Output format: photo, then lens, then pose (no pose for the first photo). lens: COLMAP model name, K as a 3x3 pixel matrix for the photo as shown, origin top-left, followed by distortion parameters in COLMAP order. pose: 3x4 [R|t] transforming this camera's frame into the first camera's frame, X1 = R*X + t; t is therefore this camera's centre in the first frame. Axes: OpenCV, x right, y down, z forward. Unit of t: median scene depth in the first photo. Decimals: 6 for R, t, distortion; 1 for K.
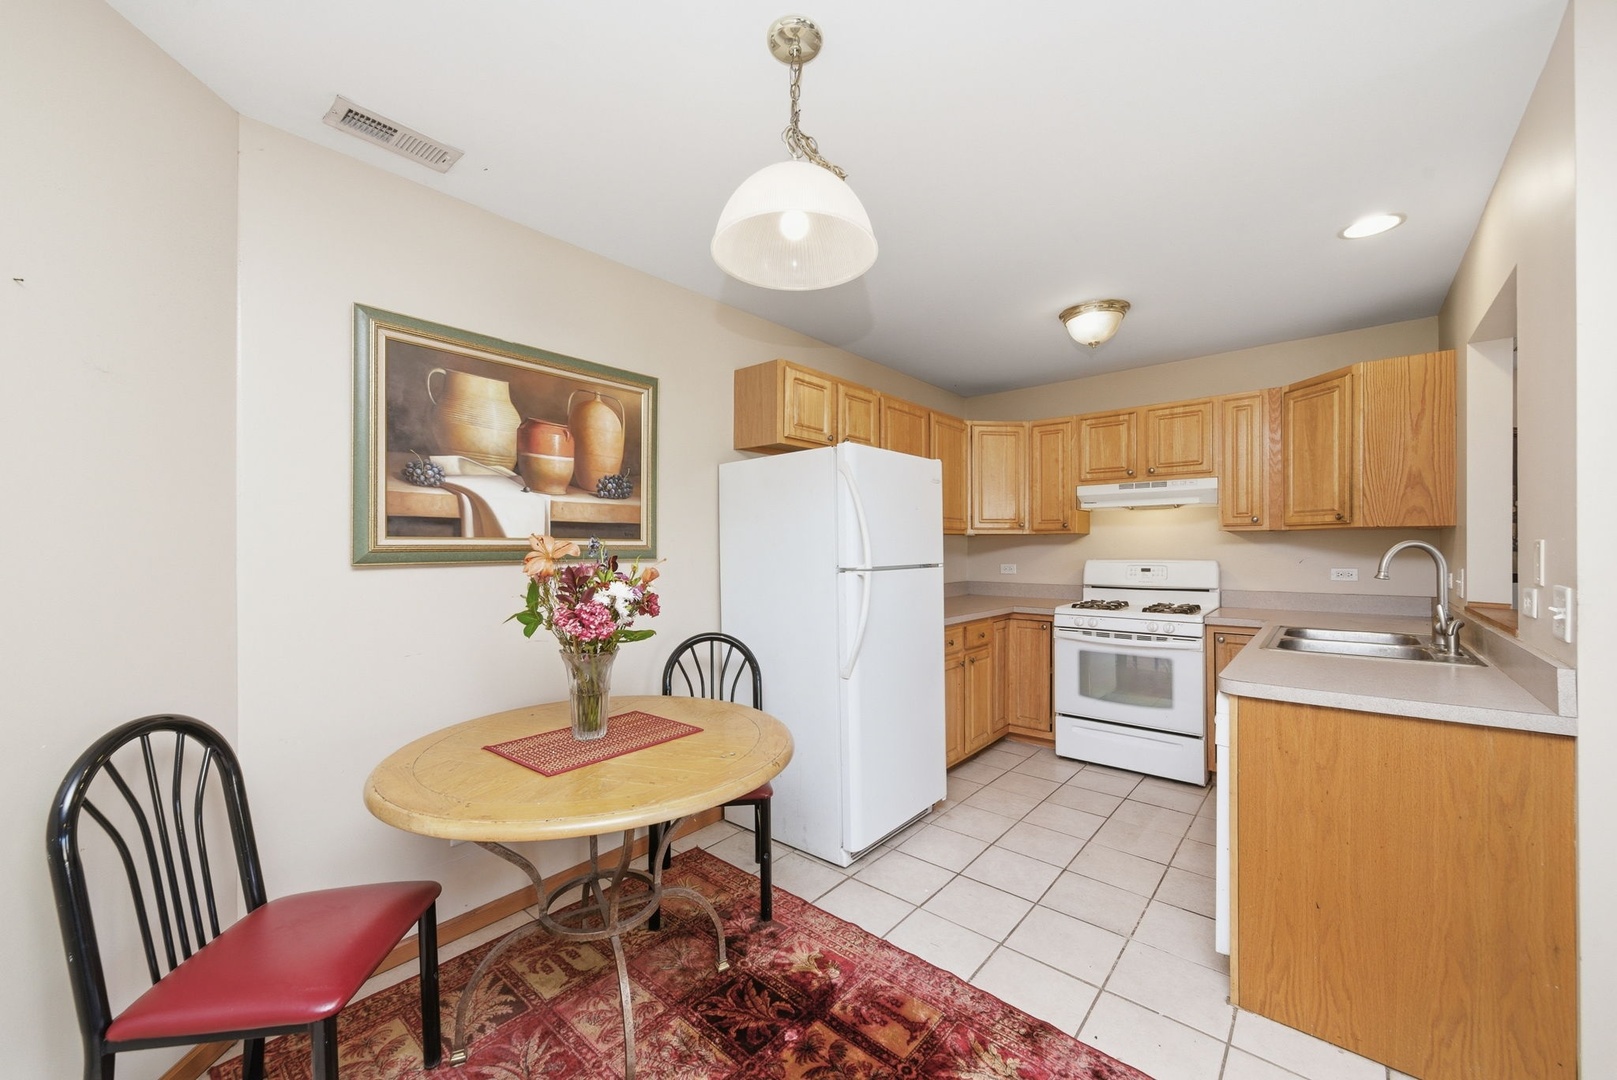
lens RADIAL K [[615.5, 0, 801.8], [0, 615.5, 545.5], [0, 0, 1]] dist [0.000513, 0.000096]
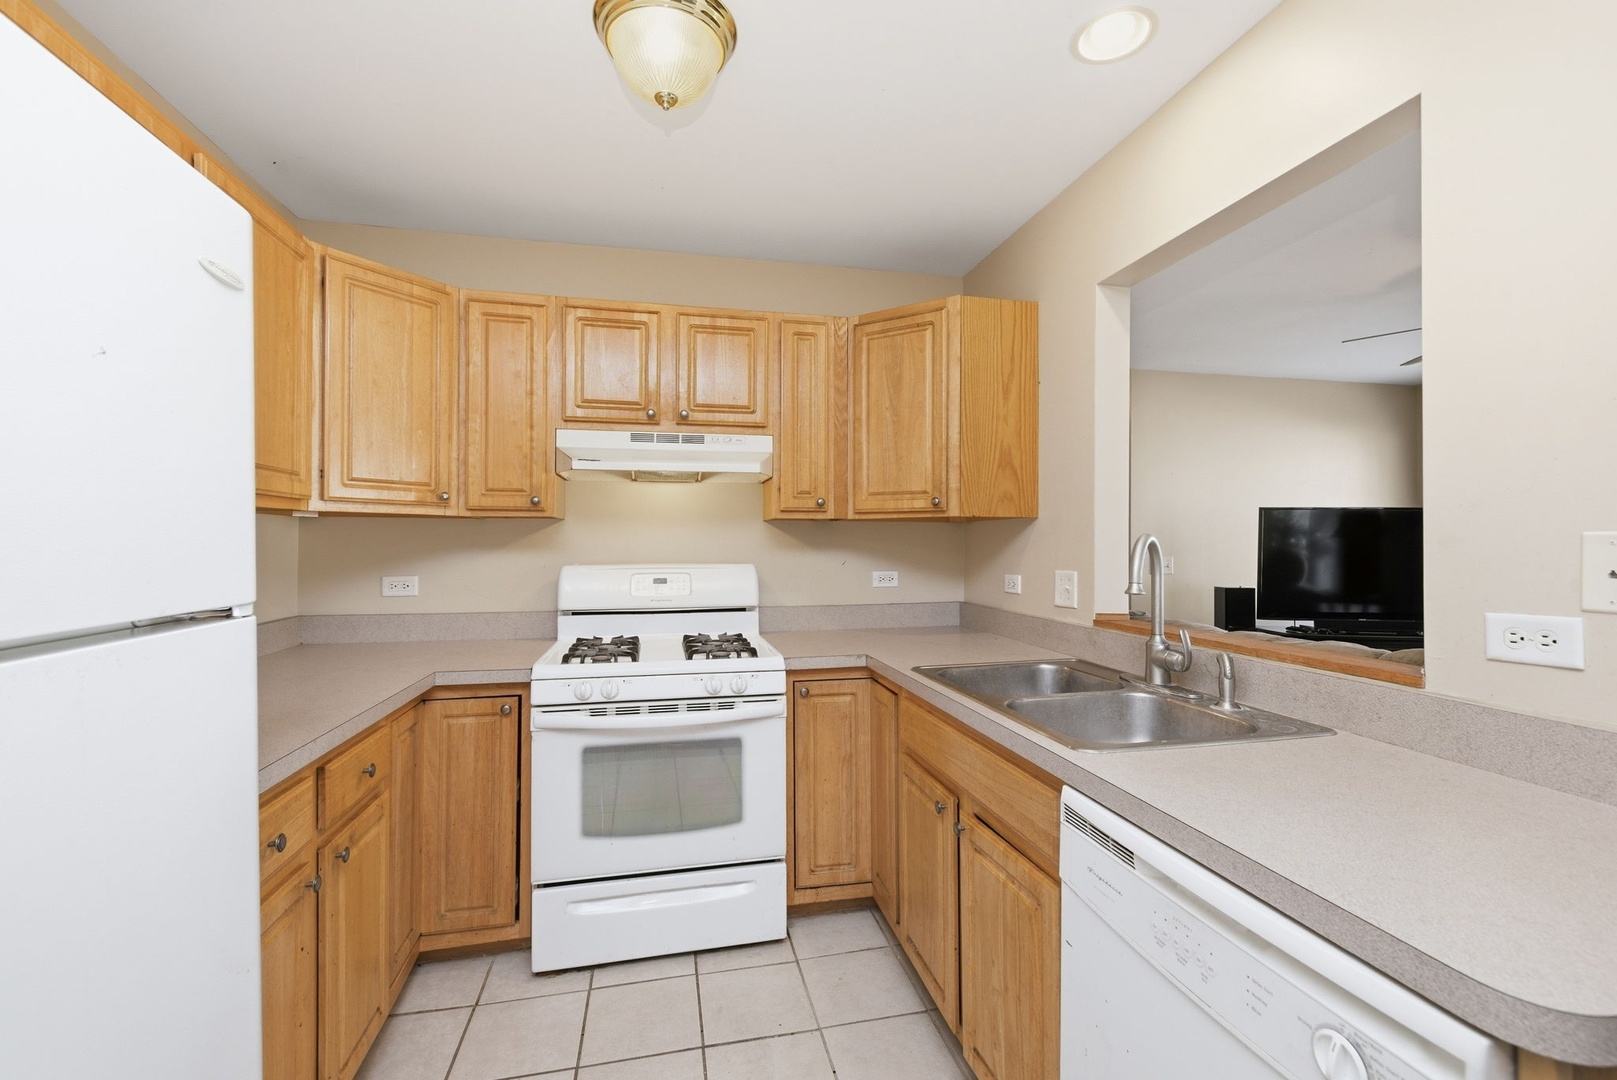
lens RADIAL K [[683.2, 0, 805.2], [0, 683.2, 541.7], [0, 0, 1]] dist [0.000320, 0.000202]
pose [[0.596165, 0.007368, 0.802828, 0.111691], [-0.005632, 0.999972, -0.004995, 0.004078], [-0.802842, -0.001544, 0.596189, 0.525675]]
